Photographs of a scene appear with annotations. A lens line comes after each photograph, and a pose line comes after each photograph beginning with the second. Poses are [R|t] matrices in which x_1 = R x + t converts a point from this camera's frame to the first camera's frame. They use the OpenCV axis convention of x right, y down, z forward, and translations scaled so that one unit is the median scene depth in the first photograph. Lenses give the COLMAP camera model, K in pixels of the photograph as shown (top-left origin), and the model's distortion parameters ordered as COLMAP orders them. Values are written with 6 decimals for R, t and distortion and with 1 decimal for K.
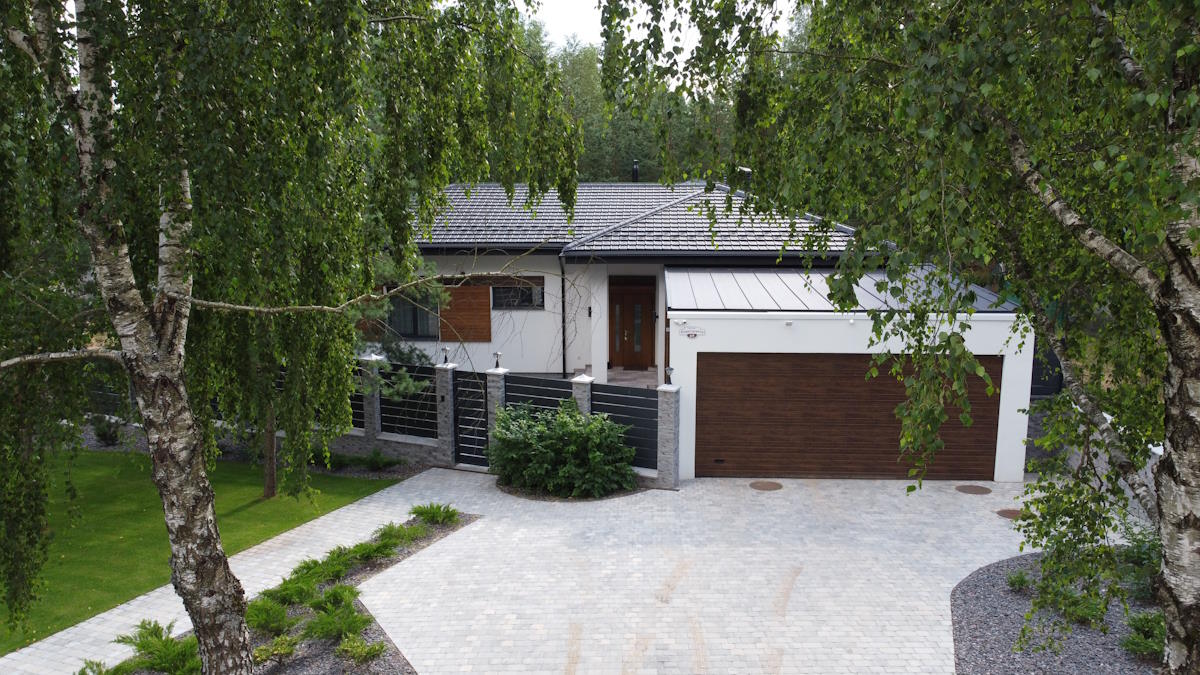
lens RADIAL K [[928.8, 0, 596.4], [0, 928.8, 341.0], [0, 0, 1]] dist [-0.000831, 0.008961]
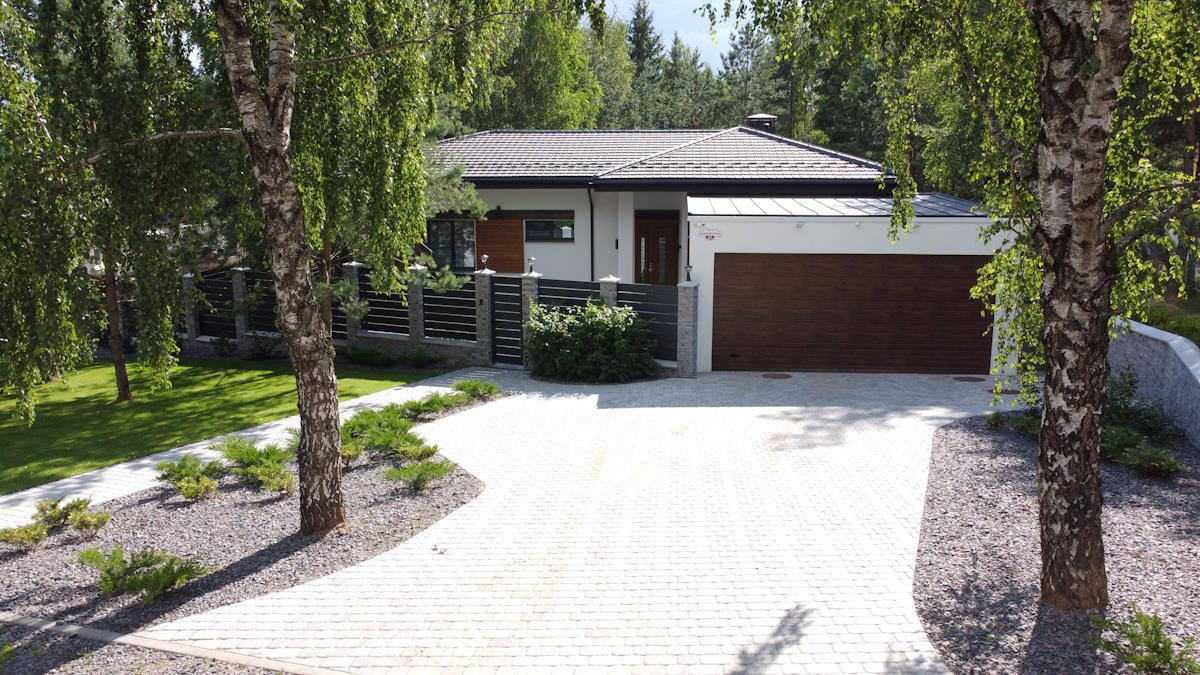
lens RADIAL K [[928.8, 0, 596.4], [0, 928.8, 341.0], [0, 0, 1]] dist [-0.000831, 0.008961]
pose [[0.999512, 0.007271, -0.030377, 0.003741], [-0.007152, 0.999966, 0.004041, 0.114386], [0.030406, -0.003822, 0.999530, -0.096866]]
